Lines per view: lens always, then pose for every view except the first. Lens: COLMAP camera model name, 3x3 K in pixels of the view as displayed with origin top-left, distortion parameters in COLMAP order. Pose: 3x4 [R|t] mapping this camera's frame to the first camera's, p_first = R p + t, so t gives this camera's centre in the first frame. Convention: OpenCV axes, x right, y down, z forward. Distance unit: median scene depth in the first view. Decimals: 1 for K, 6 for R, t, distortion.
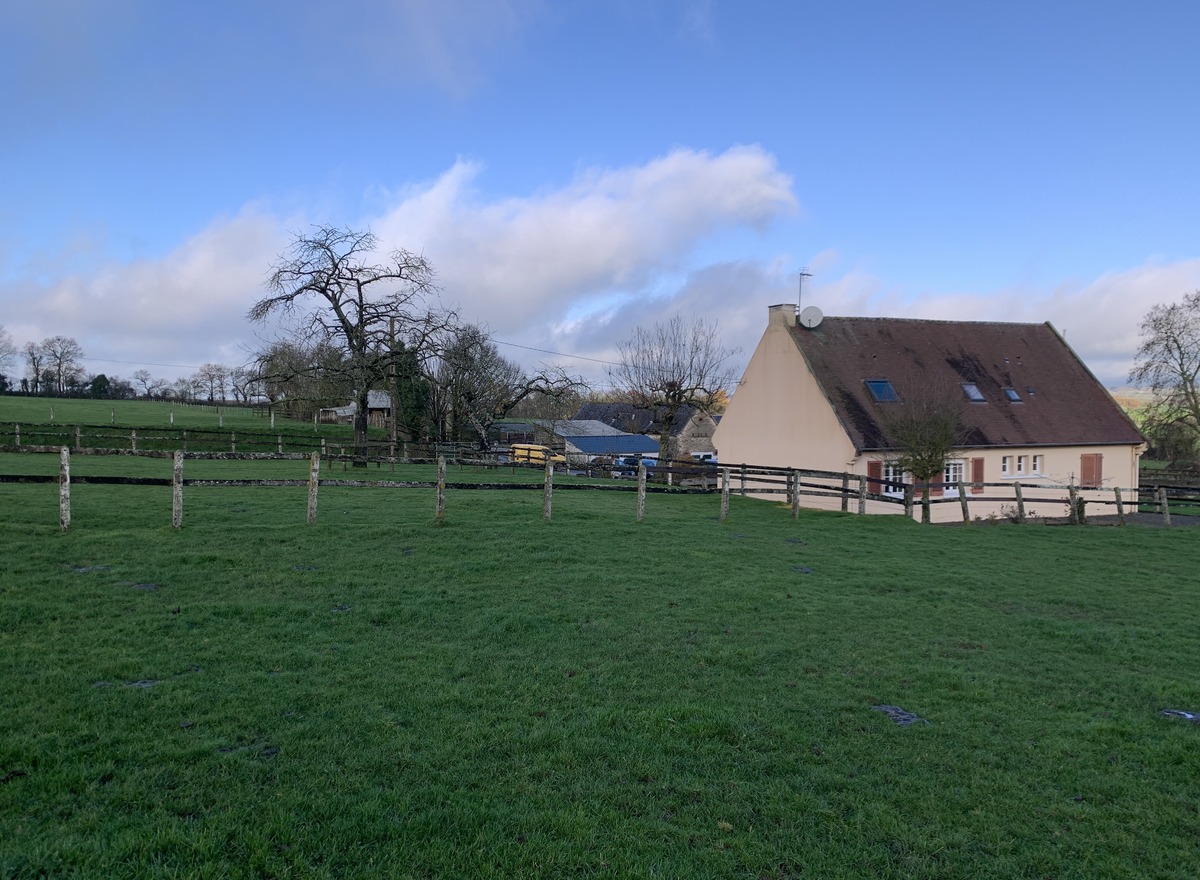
lens RADIAL K [[904.3, 0, 602.1], [0, 904.3, 466.4], [0, 0, 1]] dist [0.042744, -0.075741]
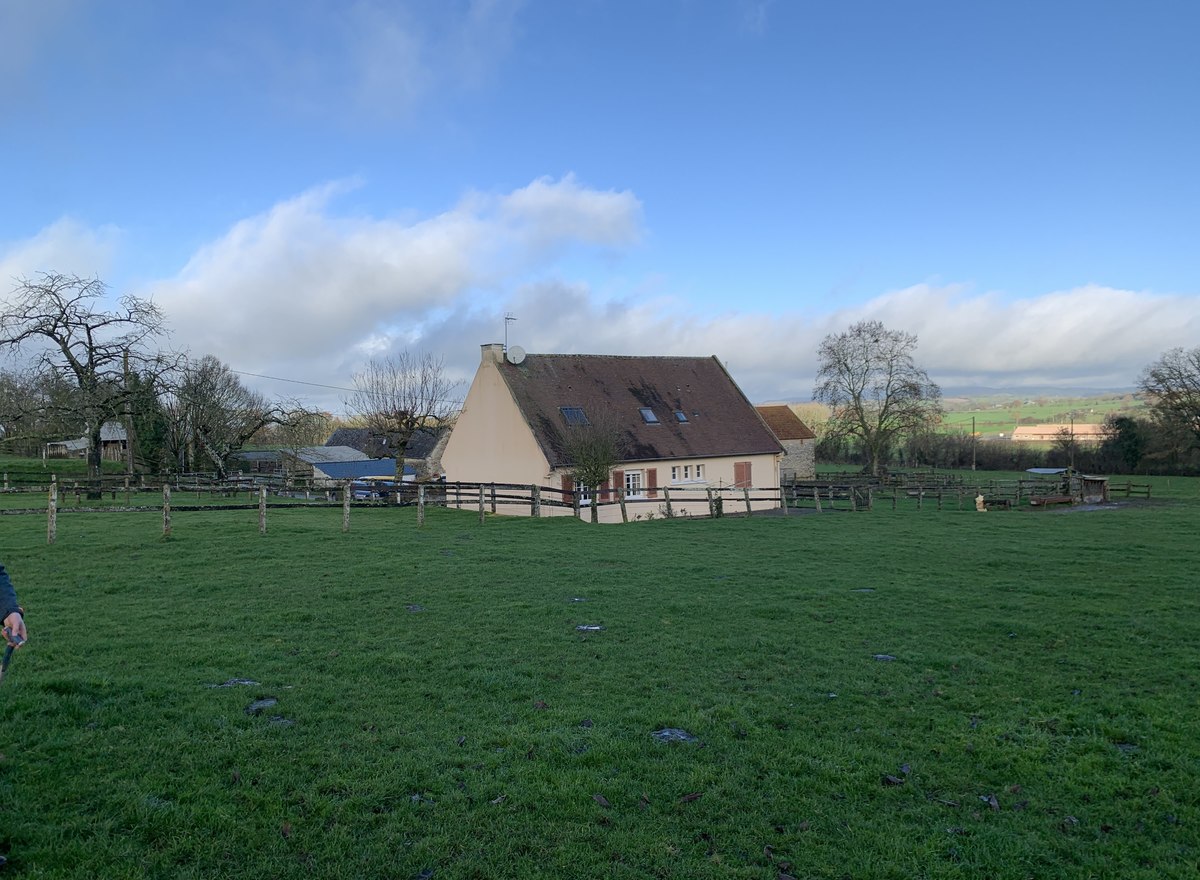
lens RADIAL K [[904.3, 0, 602.1], [0, 904.3, 466.4], [0, 0, 1]] dist [0.042744, -0.075741]
pose [[0.968628, -0.037602, 0.245654, 0.046227], [0.042984, 0.998938, -0.016581, 0.004811], [-0.244770, 0.026620, 0.969216, -0.169796]]
